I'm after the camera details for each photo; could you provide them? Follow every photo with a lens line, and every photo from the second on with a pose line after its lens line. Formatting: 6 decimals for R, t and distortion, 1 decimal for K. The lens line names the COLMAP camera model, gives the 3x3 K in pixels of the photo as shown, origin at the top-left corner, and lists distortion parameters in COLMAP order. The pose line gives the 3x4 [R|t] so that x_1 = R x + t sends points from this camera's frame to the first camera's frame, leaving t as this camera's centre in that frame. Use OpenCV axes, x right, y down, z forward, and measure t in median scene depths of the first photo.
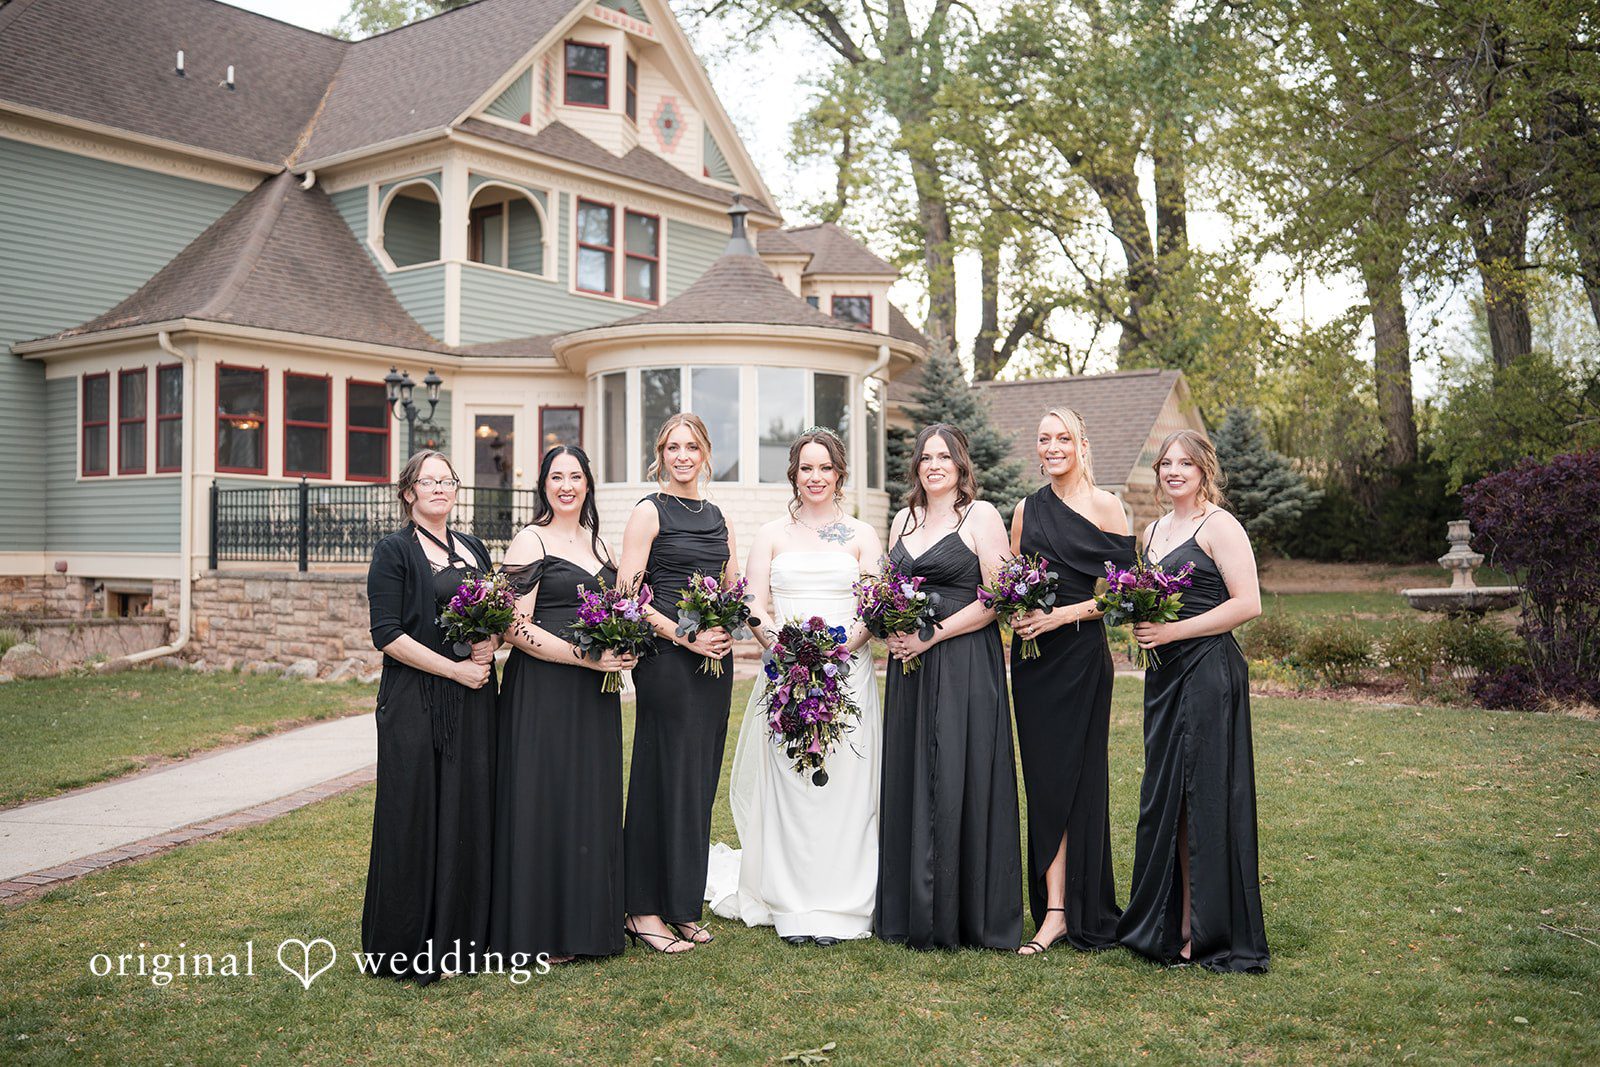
lens RADIAL K [[1603.2, 0, 784.3], [0, 1603.2, 548.4], [0, 0, 1]] dist [-0.003506, 0.000000]
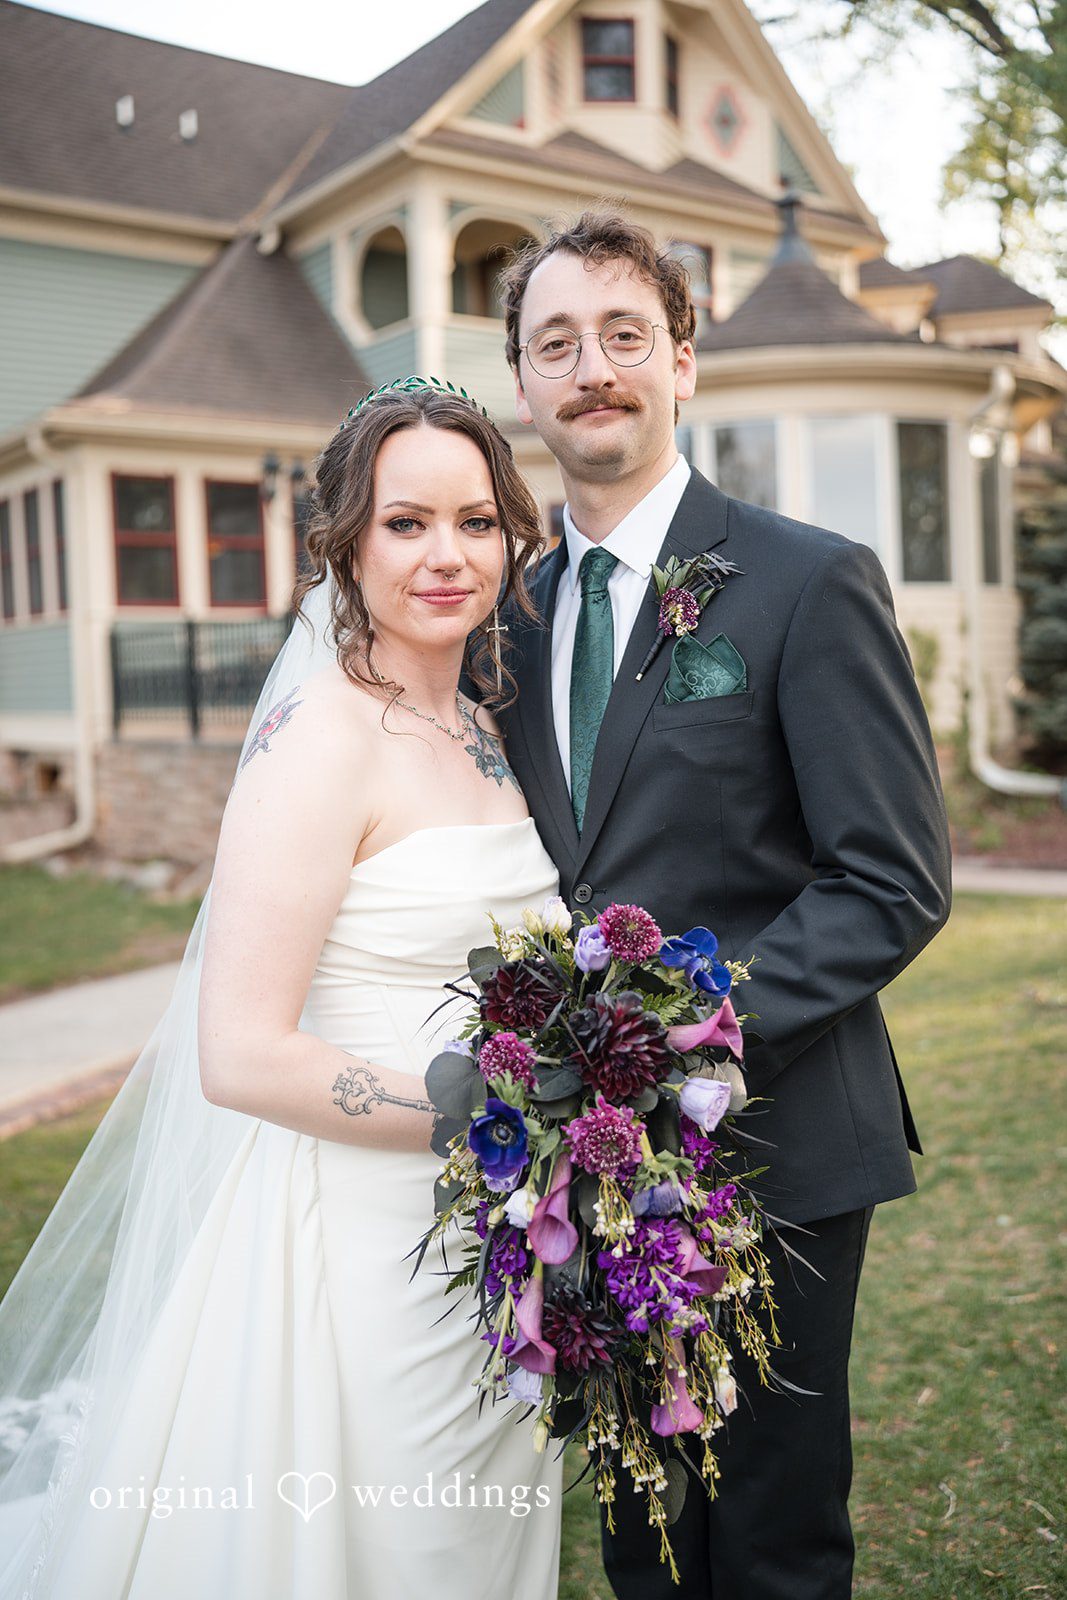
lens RADIAL K [[1603.2, 0, 520.9], [0, 1603.2, 804.3], [0, 0, 1]] dist [-0.003506, 0.000000]
pose [[0.962472, -0.016329, -0.270891, 0.039966], [0.038685, 0.996250, 0.077395, -0.005397], [0.268611, -0.084970, 0.959494, 0.250073]]
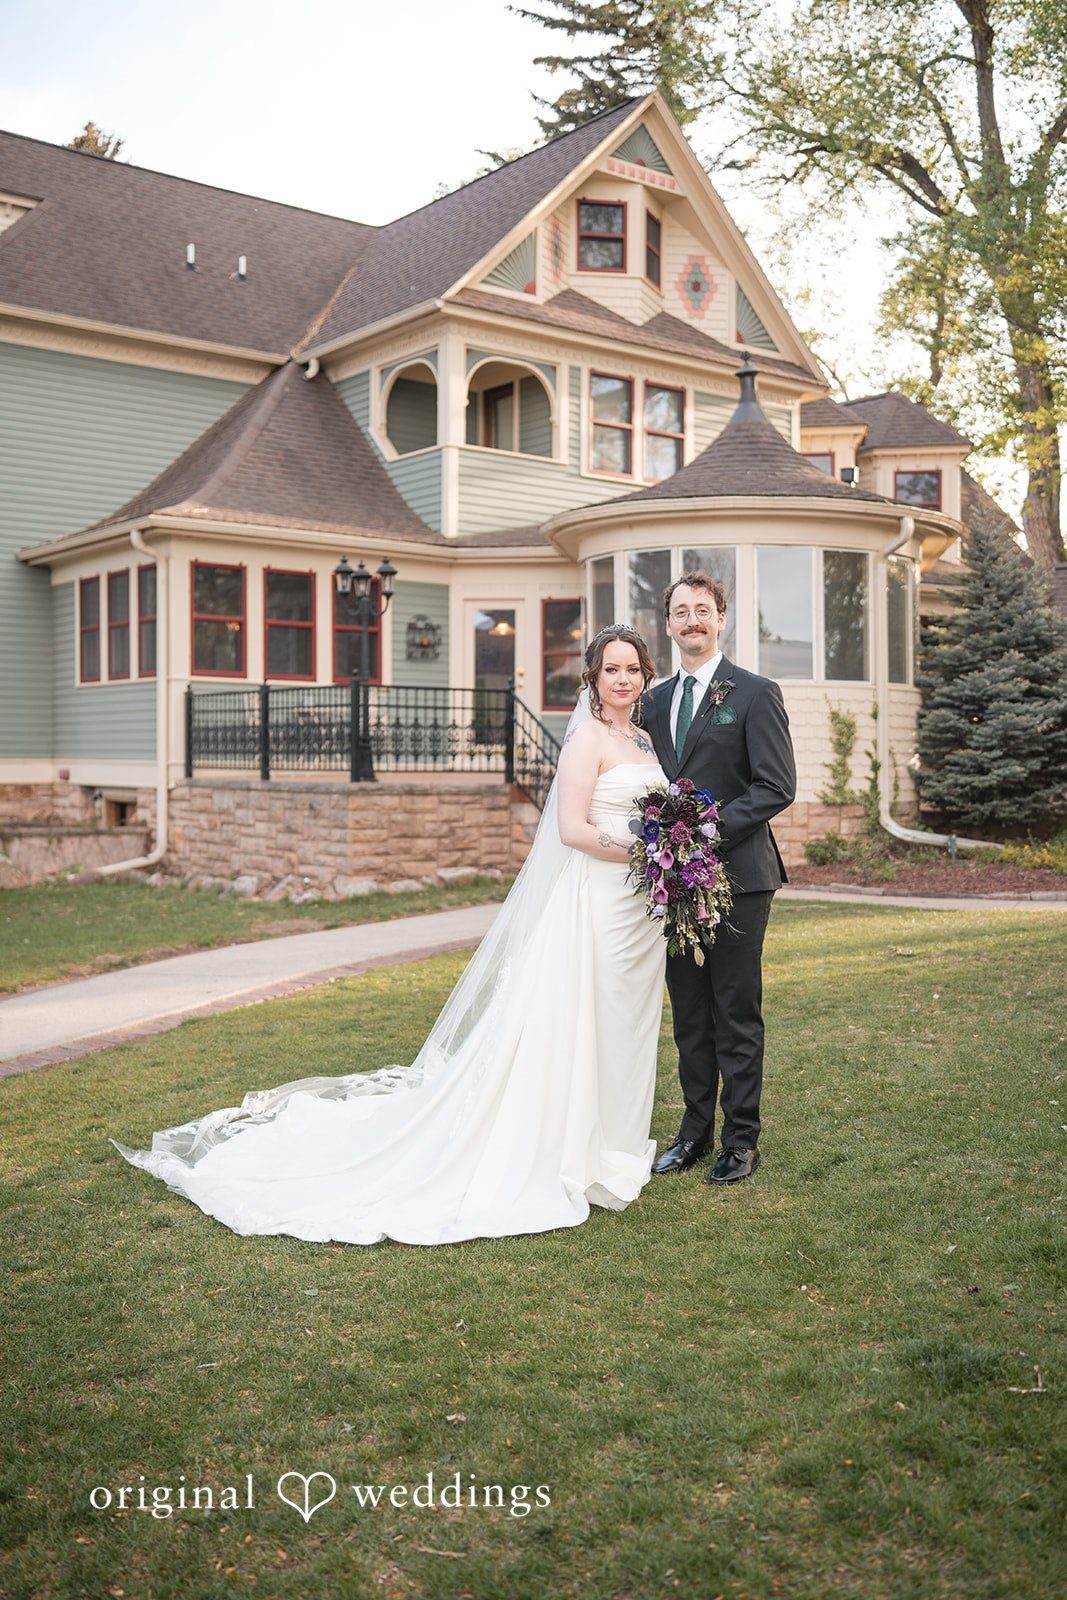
lens RADIAL K [[1603.2, 0, 546.1], [0, 1603.2, 800.3], [0, 0, 1]] dist [-0.003506, 0.000000]
pose [[0.974276, 0.001679, -0.225352, 0.057259], [0.005342, 0.999519, 0.030543, -0.001238], [0.225295, -0.030961, 0.973798, 0.097112]]
